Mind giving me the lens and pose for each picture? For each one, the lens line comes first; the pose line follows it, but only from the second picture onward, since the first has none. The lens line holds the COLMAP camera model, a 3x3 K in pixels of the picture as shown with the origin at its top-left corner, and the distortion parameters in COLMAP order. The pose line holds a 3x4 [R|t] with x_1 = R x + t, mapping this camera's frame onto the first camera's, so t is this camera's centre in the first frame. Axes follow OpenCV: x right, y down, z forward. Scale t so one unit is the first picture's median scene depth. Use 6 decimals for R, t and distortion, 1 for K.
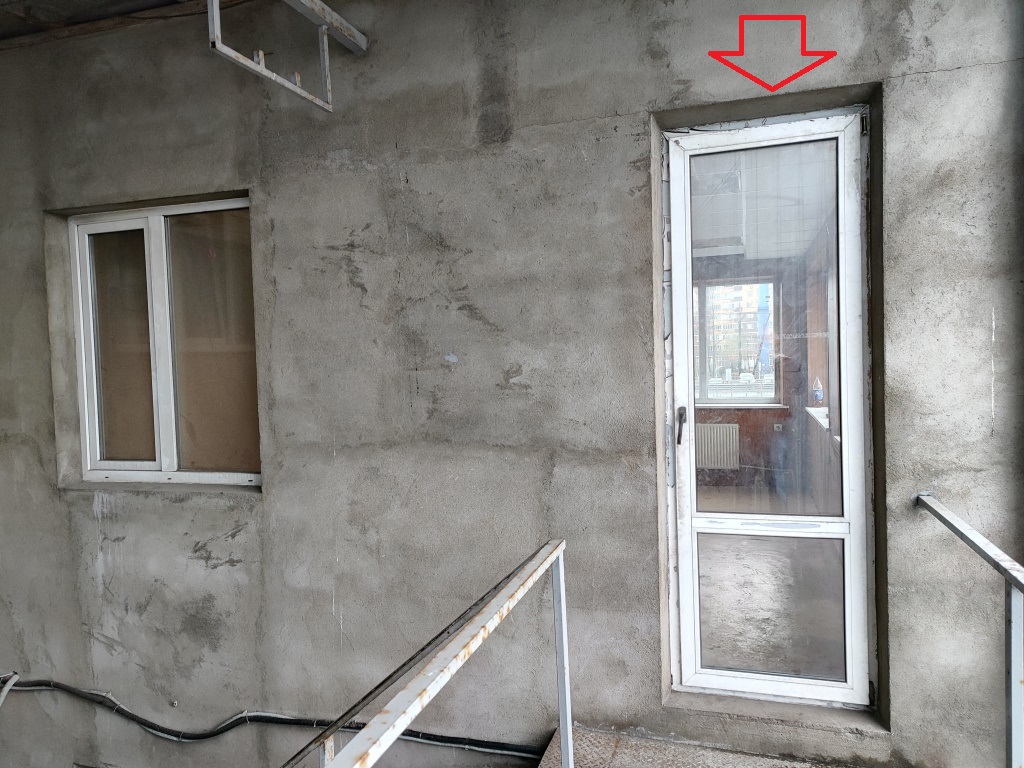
lens RADIAL K [[719.6, 0, 512.0], [0, 719.6, 385.5], [0, 0, 1]] dist [0.039776, -0.025939]
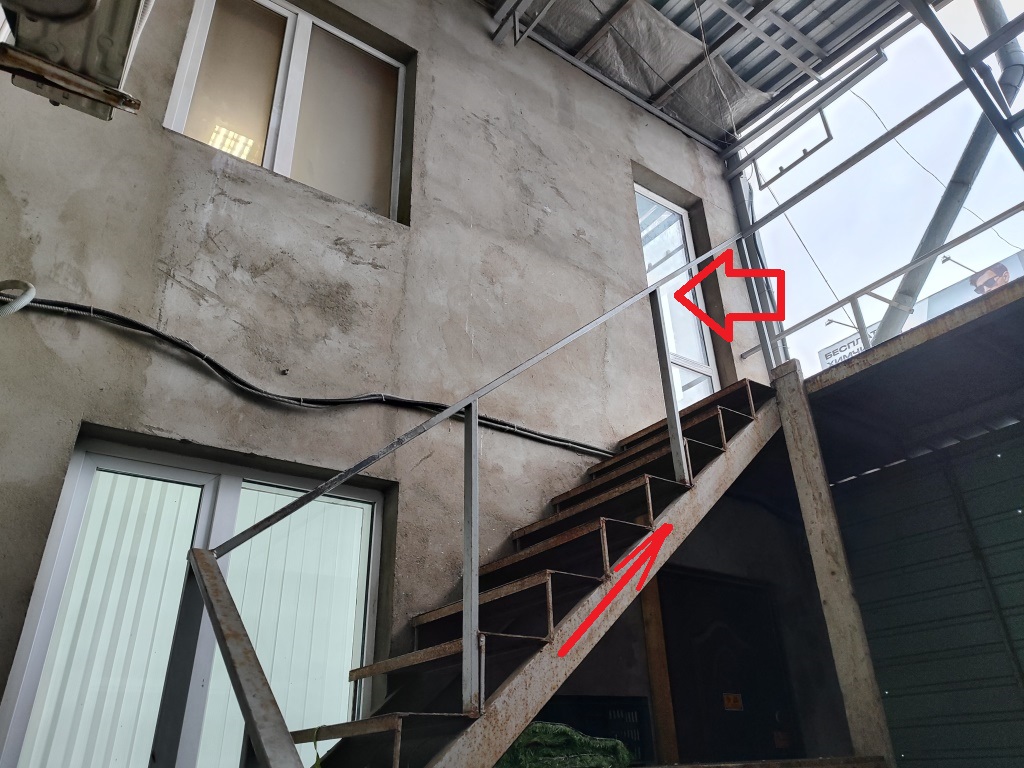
lens RADIAL K [[719.6, 0, 512.1], [0, 719.6, 386.9], [0, 0, 1]] dist [0.039776, -0.025939]
pose [[0.615656, 0.383603, 0.688343, -0.897453], [0.041430, 0.856550, -0.514398, 0.921699], [-0.786925, 0.345210, 0.511448, 0.363542]]
